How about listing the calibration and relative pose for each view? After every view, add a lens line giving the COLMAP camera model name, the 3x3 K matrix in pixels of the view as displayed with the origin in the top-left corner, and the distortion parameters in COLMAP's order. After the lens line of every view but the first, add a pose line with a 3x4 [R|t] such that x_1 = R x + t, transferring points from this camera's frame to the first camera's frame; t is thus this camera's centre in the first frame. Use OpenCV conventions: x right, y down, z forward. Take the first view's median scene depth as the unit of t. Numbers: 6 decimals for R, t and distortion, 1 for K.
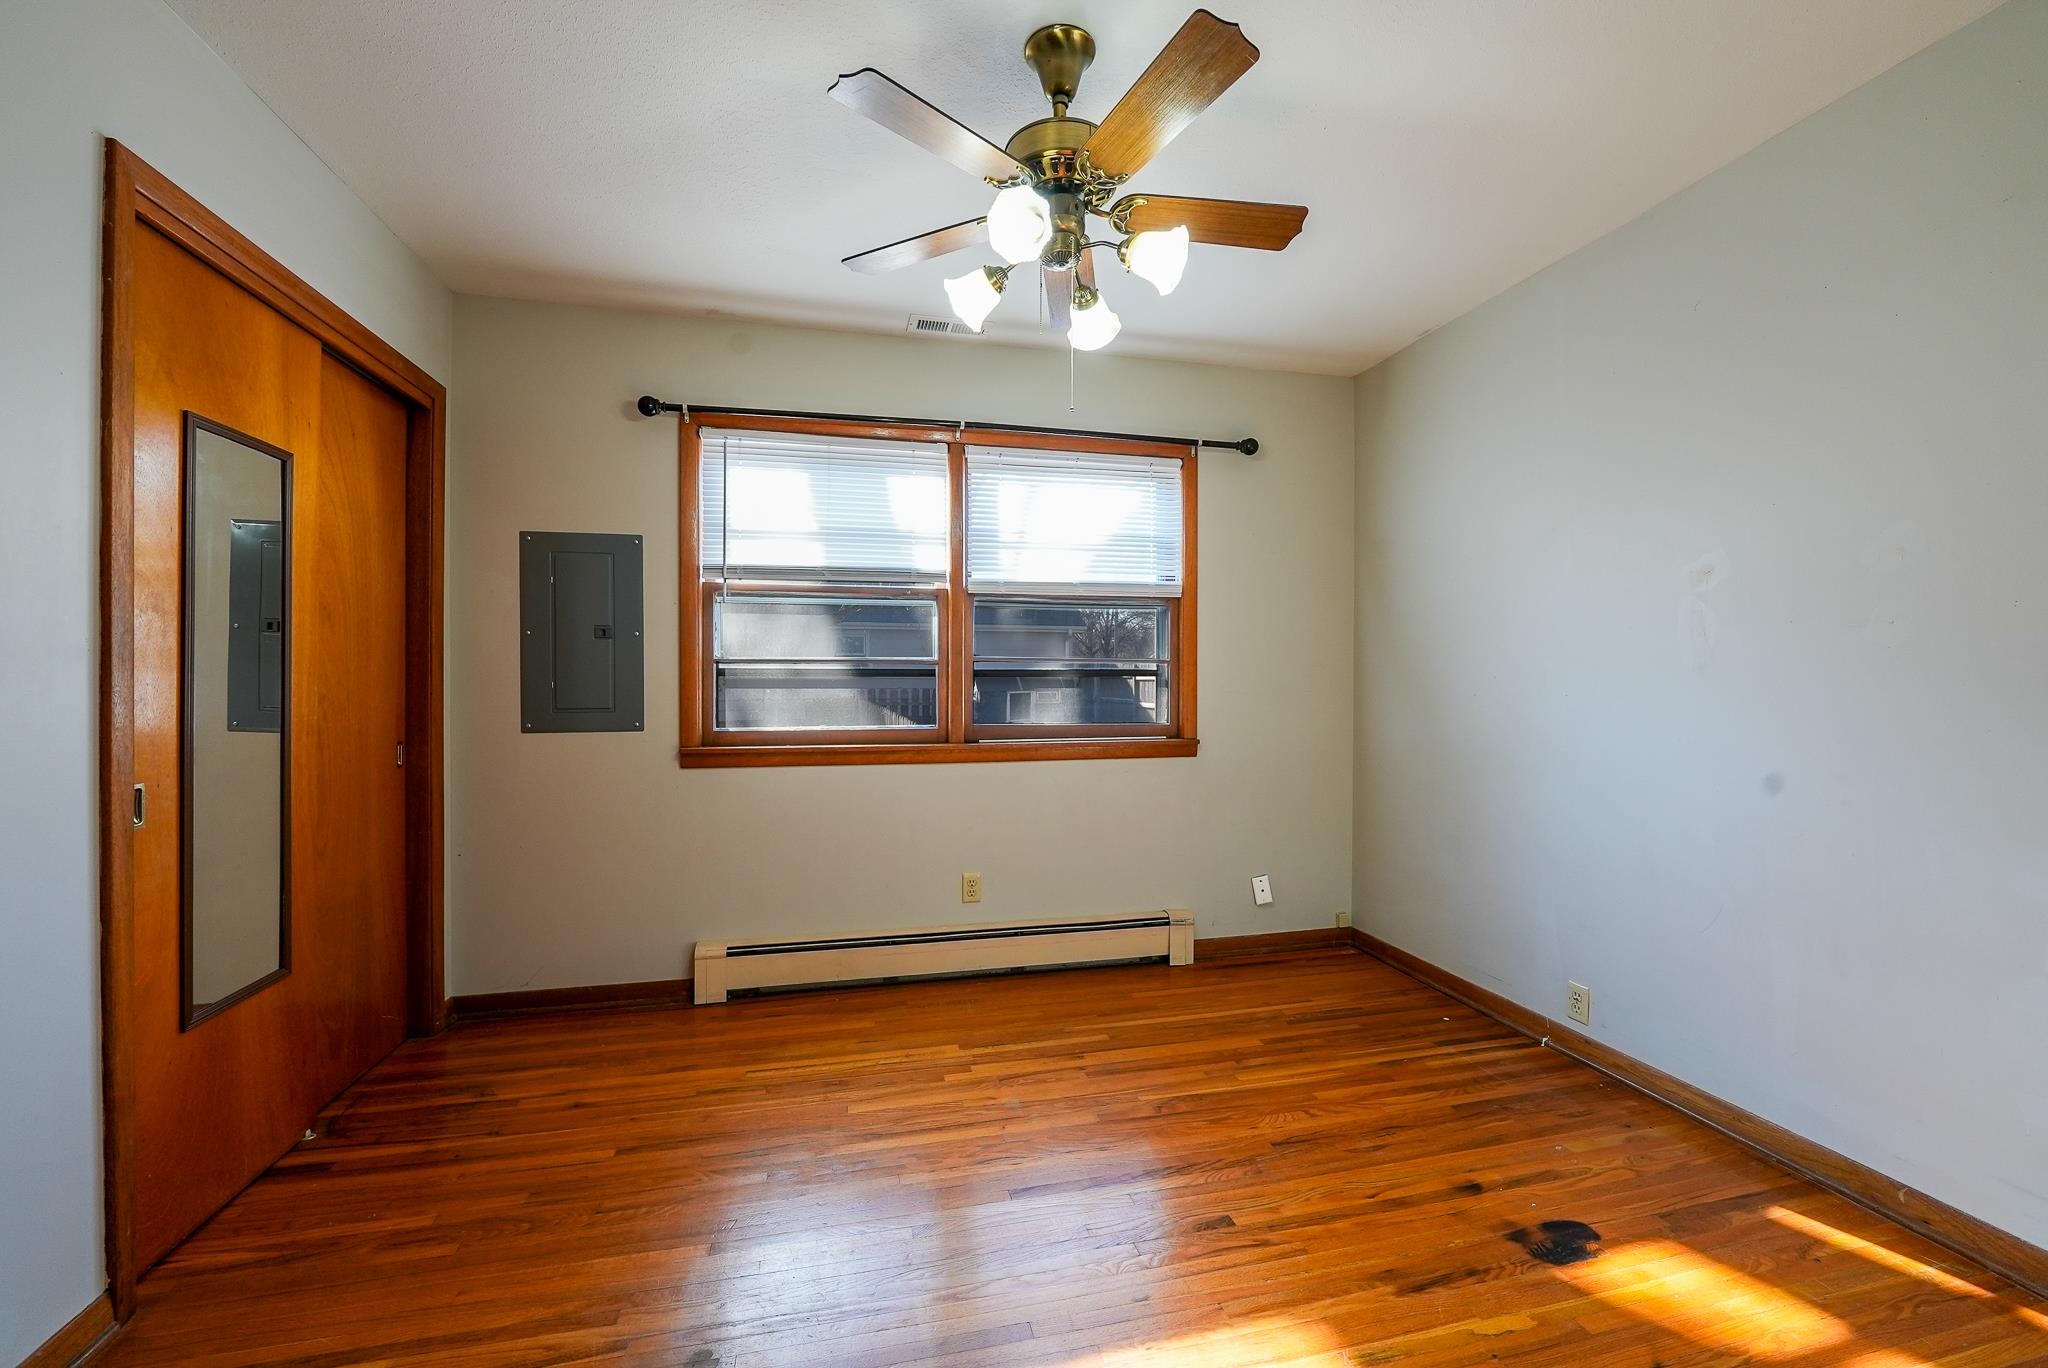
lens RADIAL K [[805.7, 0, 1027.2], [0, 805.7, 674.0], [0, 0, 1]] dist [0.000425, -0.000135]
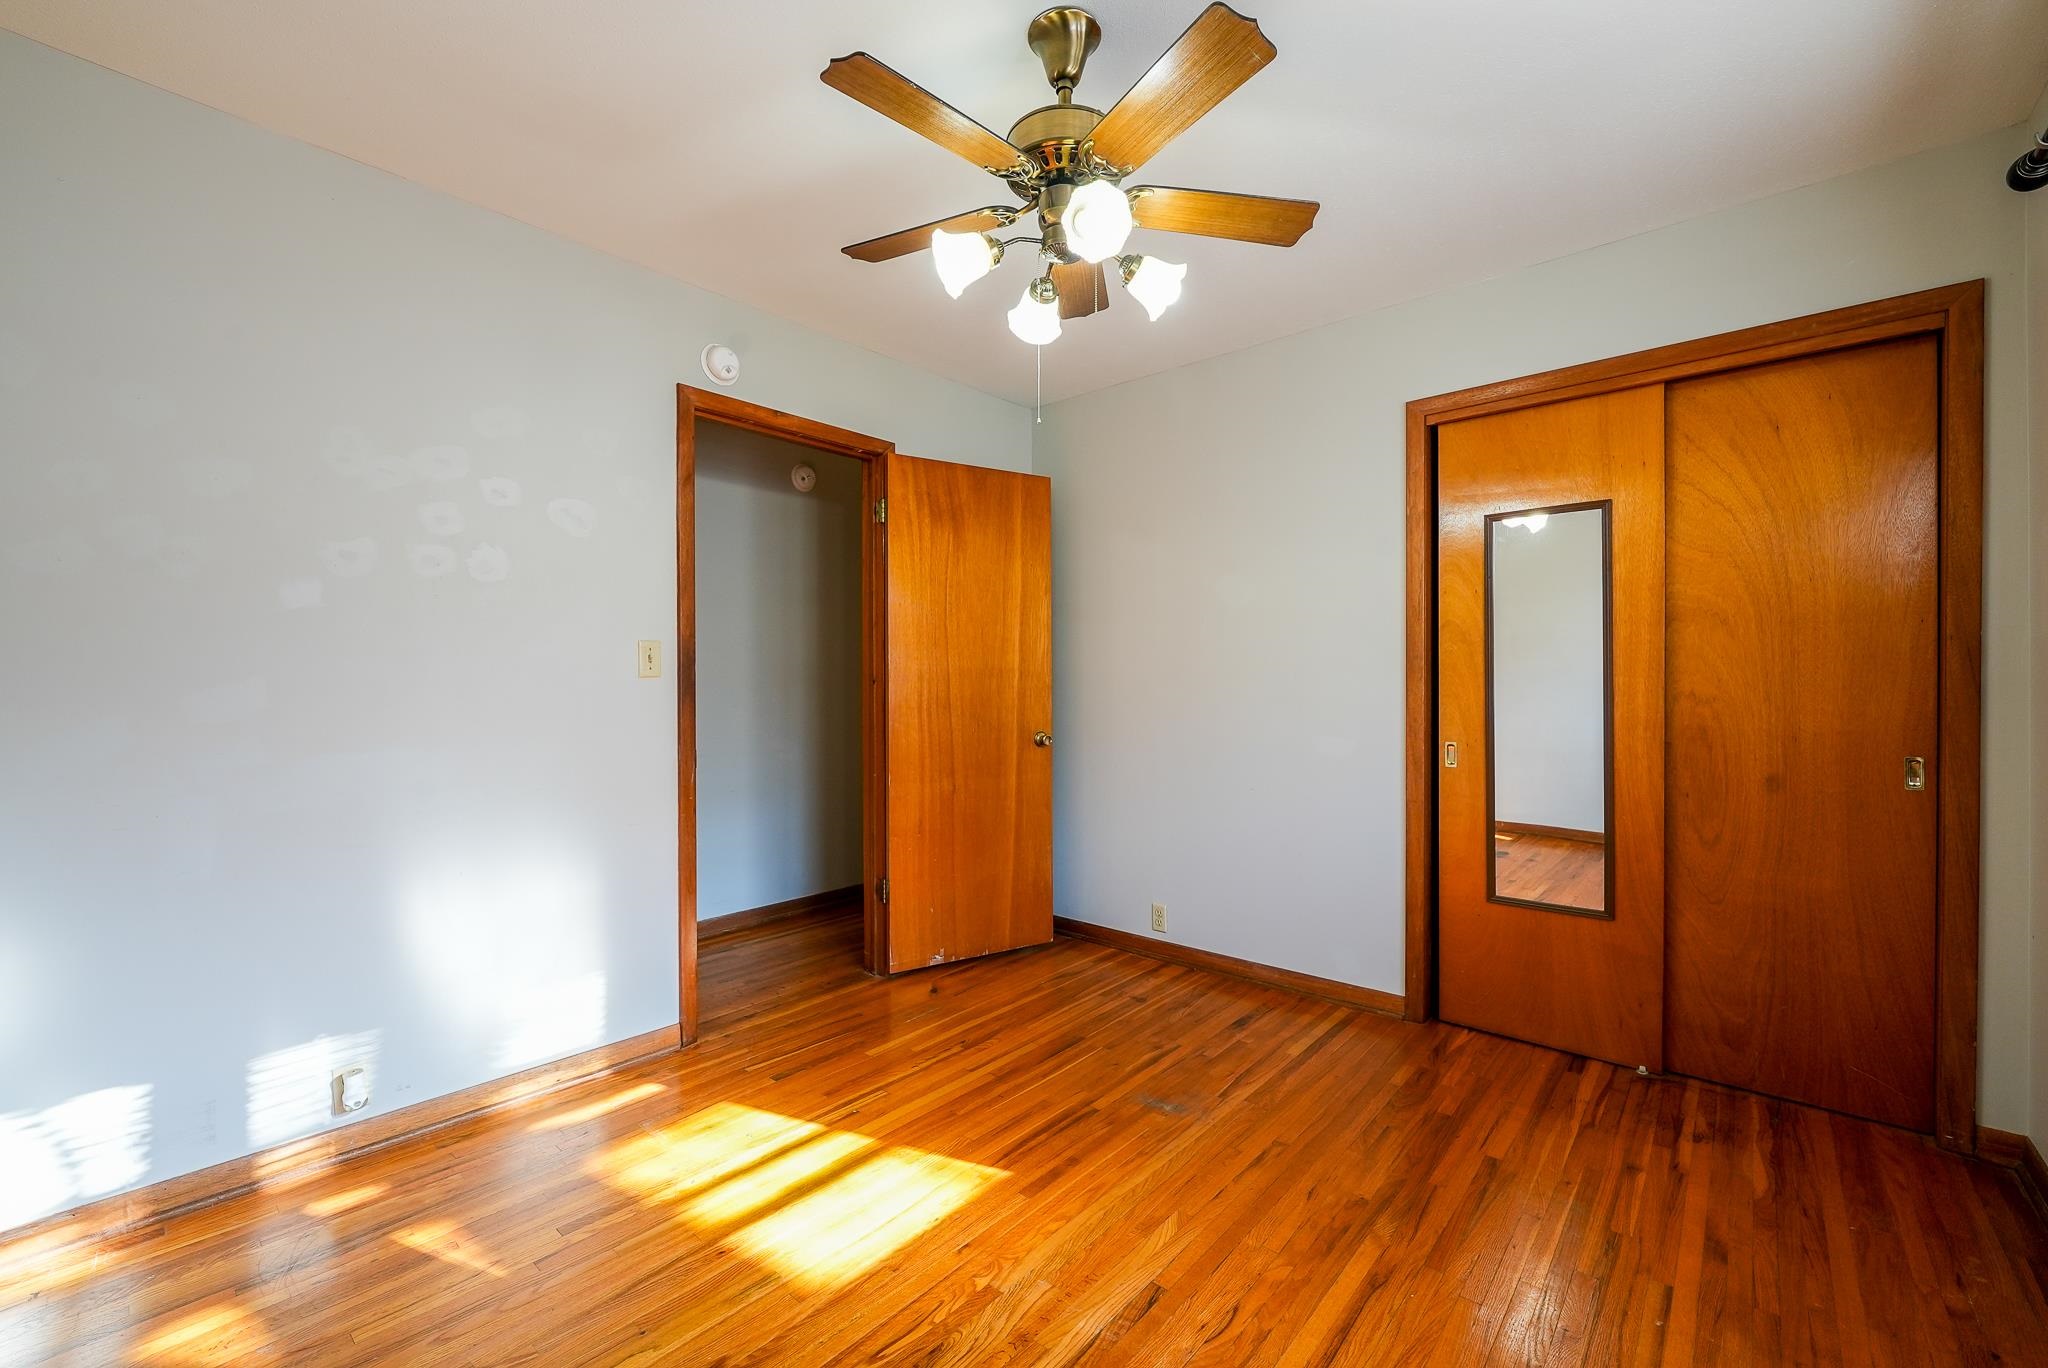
lens RADIAL K [[833.6, 0, 1022.9], [0, 833.6, 684.9], [0, 0, 1]] dist [-0.008153, -0.000982]
pose [[-0.812224, 0.001684, -0.583344, 0.579696], [0.007151, 0.999949, -0.007069, 0.014710], [0.583302, -0.009913, -0.812195, 1.563657]]
